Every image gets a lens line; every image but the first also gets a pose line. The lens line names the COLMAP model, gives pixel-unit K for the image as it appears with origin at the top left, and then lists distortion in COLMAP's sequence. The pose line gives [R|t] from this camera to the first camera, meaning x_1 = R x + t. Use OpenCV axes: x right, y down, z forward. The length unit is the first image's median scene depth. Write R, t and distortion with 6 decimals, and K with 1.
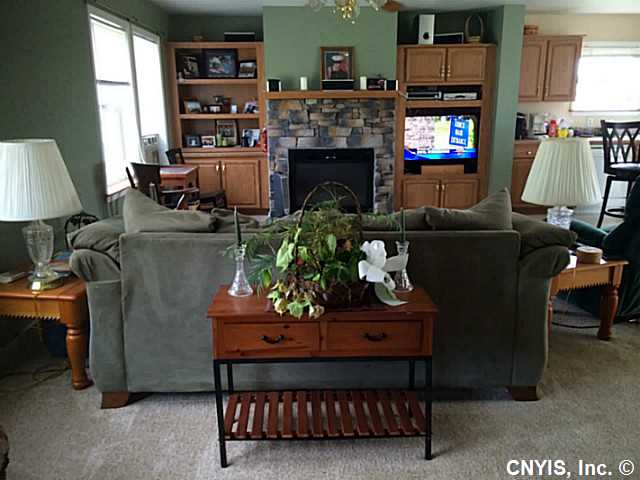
lens RADIAL K [[568.3, 0, 316.5], [0, 568.3, 237.5], [0, 0, 1]] dist [0.005096, 0.010236]
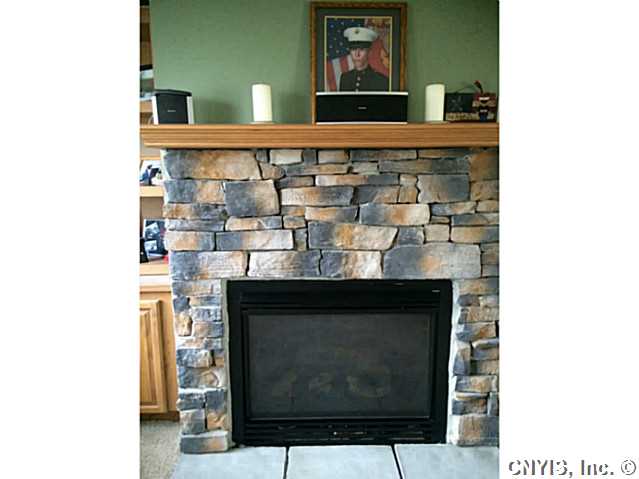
lens RADIAL K [[567.4, 0, 320.3], [0, 567.4, 242.4], [0, 0, 1]] dist [0.005096, 0.010236]
pose [[0.999821, 0.002303, 0.018772, 0.006076], [-0.000420, 0.995017, -0.099705, -0.146483], [-0.018908, 0.099679, 0.994840, 0.635691]]
